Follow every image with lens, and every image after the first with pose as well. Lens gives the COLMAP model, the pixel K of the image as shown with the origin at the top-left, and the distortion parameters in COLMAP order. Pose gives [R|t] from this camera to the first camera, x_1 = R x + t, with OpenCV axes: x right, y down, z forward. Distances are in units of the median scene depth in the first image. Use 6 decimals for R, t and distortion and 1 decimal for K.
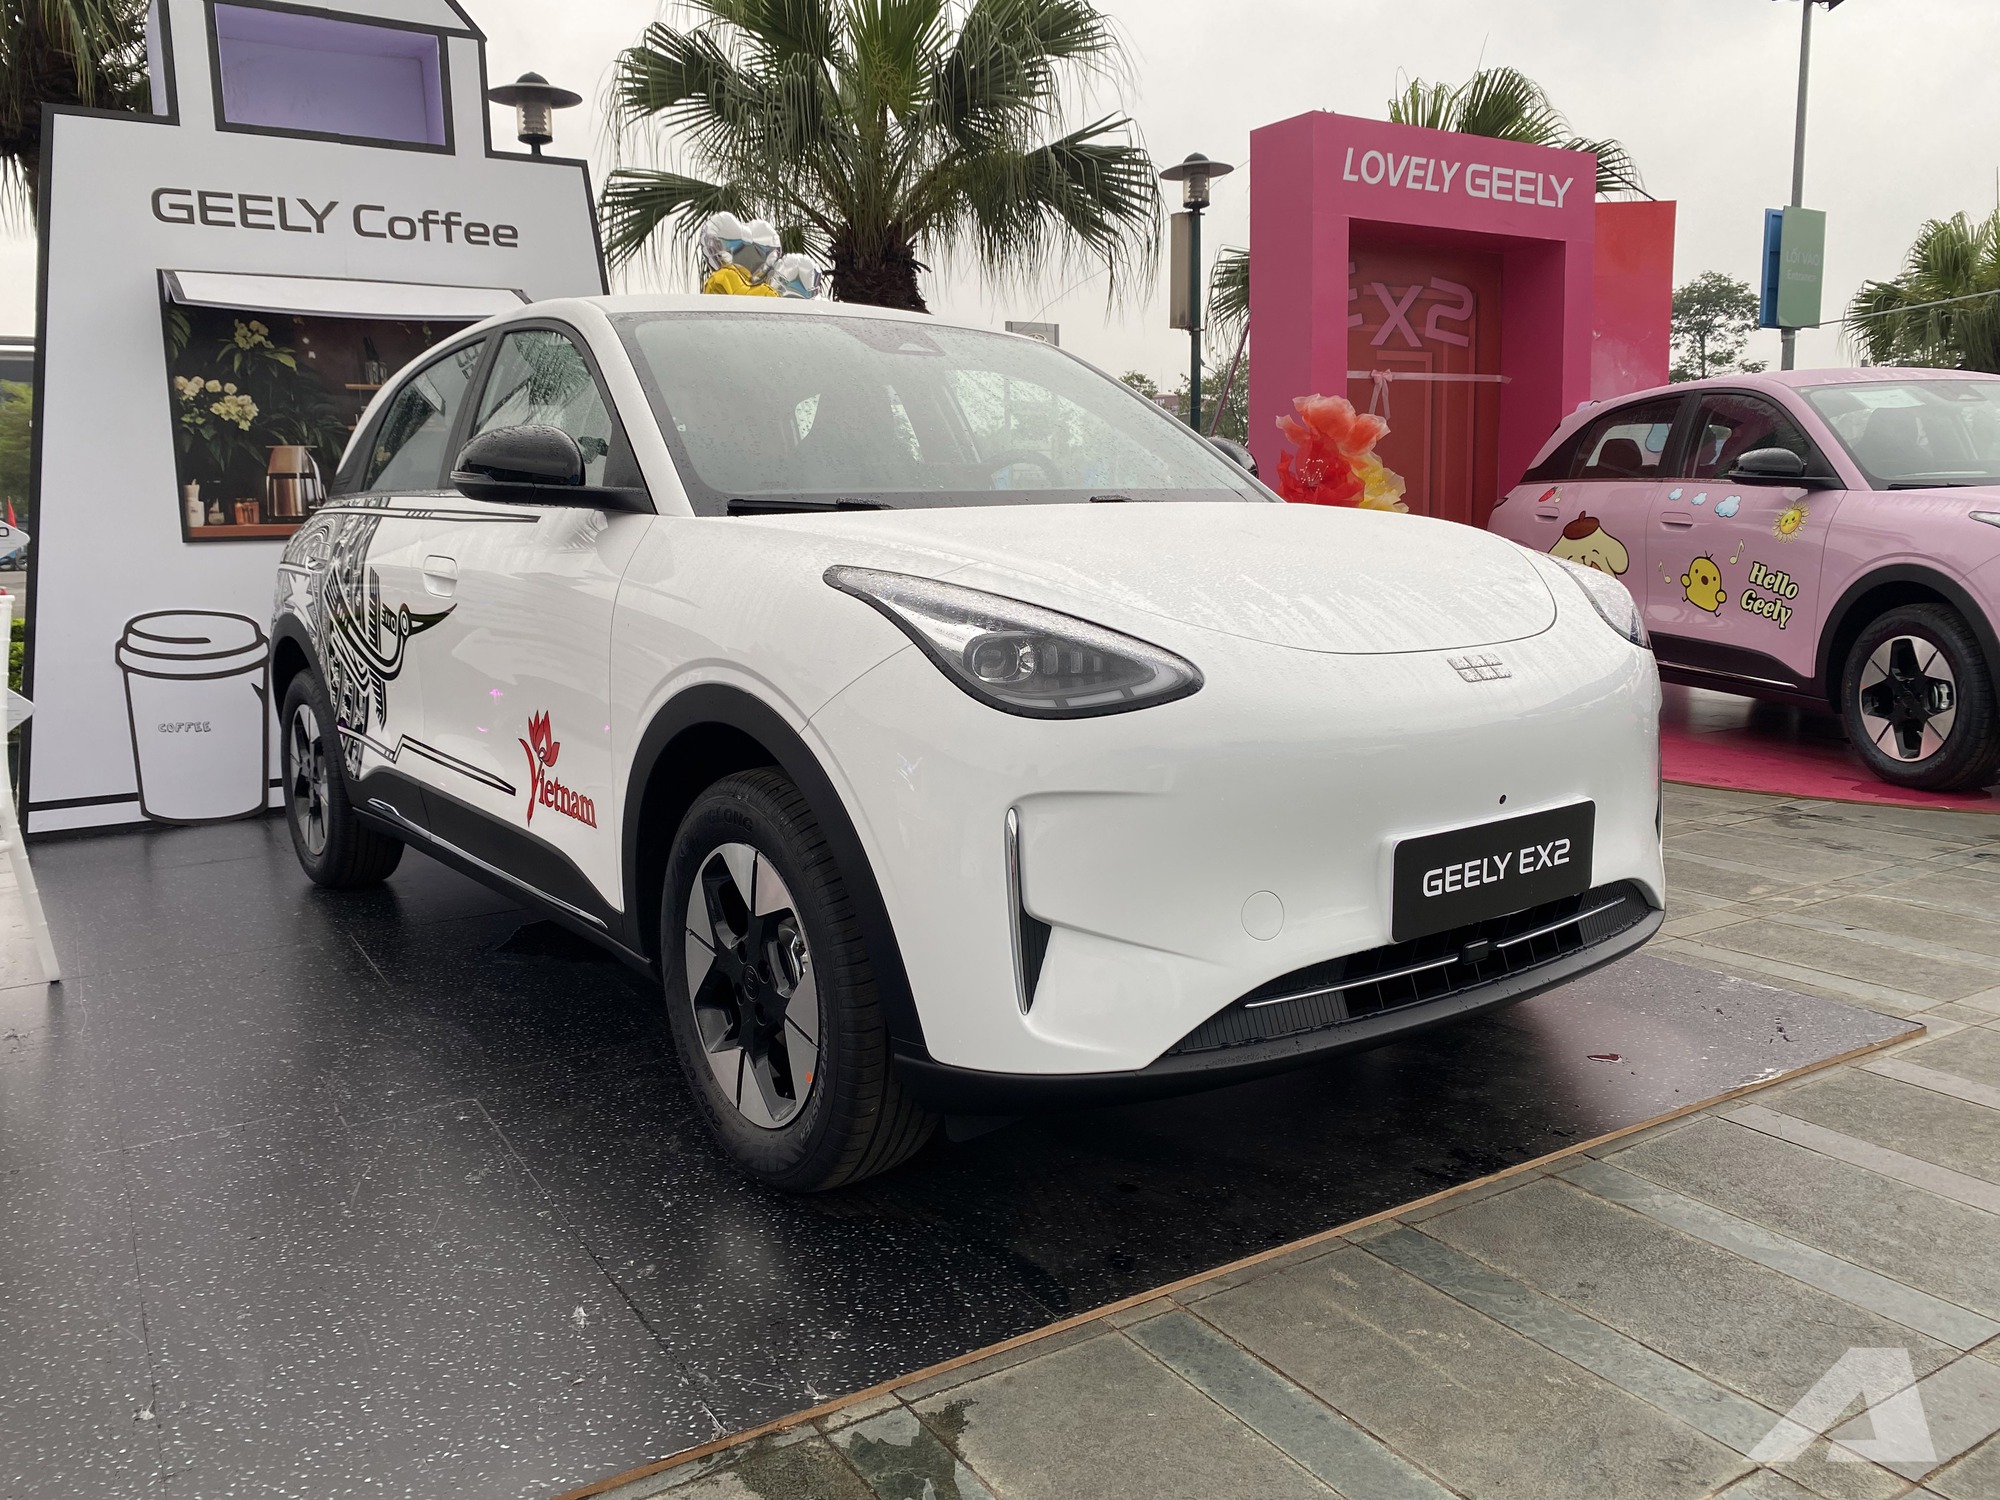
lens RADIAL K [[1529.0, 0, 1000.0], [0, 1529.0, 750.0], [0, 0, 1]] dist [0.045339, -0.051105]
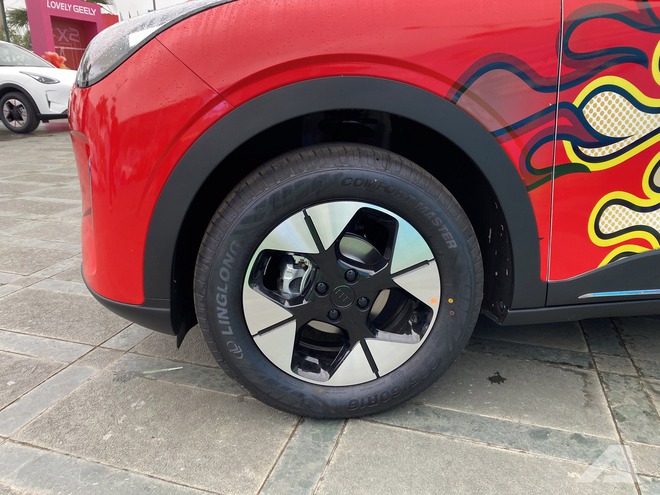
lens RADIAL K [[504.6, 0, 330.0], [0, 504.6, 247.5], [0, 0, 1]] dist [0.045339, -0.051105]
pose [[0.756237, -0.175557, 0.630305, -0.273708], [0.082168, 0.981187, 0.174703, 0.190371], [-0.649117, -0.080326, 0.756435, -0.948211]]
